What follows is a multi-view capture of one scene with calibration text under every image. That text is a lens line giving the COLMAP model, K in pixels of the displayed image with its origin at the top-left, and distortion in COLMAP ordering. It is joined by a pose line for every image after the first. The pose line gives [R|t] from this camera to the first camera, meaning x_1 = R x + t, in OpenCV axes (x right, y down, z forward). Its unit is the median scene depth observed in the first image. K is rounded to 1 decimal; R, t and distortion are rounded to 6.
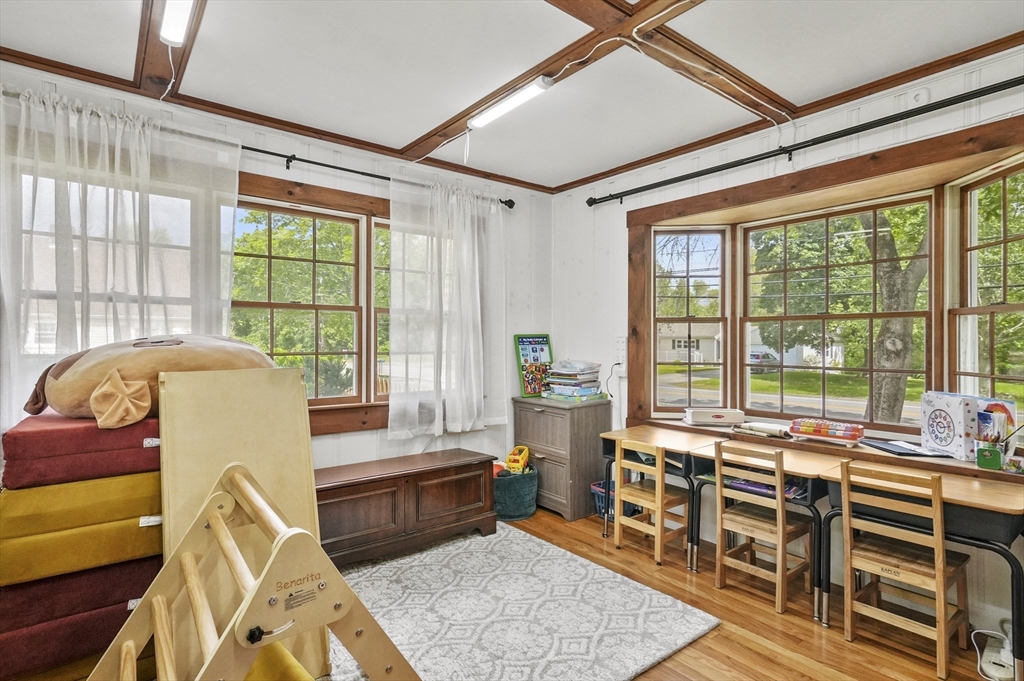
lens RADIAL K [[518.5, 0, 496.5], [0, 518.5, 340.5], [0, 0, 1]] dist [0.010980, 0.003928]
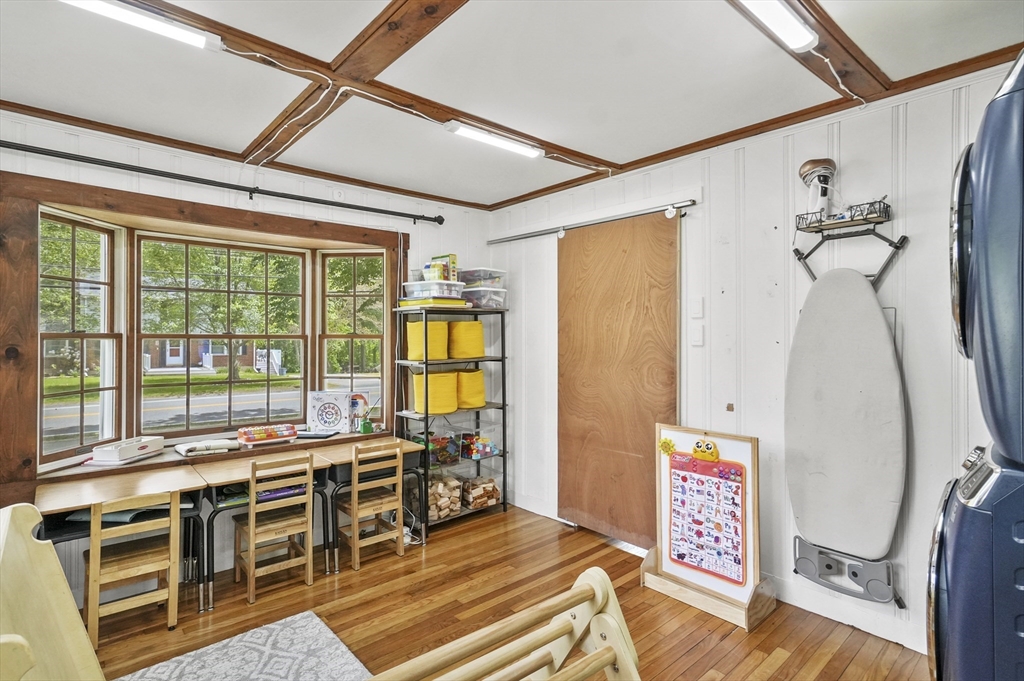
lens RADIAL K [[518.5, 0, 520.7], [0, 518.5, 338.5], [0, 0, 1]] dist [0.010980, 0.003928]
pose [[-0.063600, -0.002954, 0.997971, -0.650321], [-0.001671, 0.999995, 0.002853, -0.055862], [-0.997974, -0.001486, -0.063604, 0.542520]]
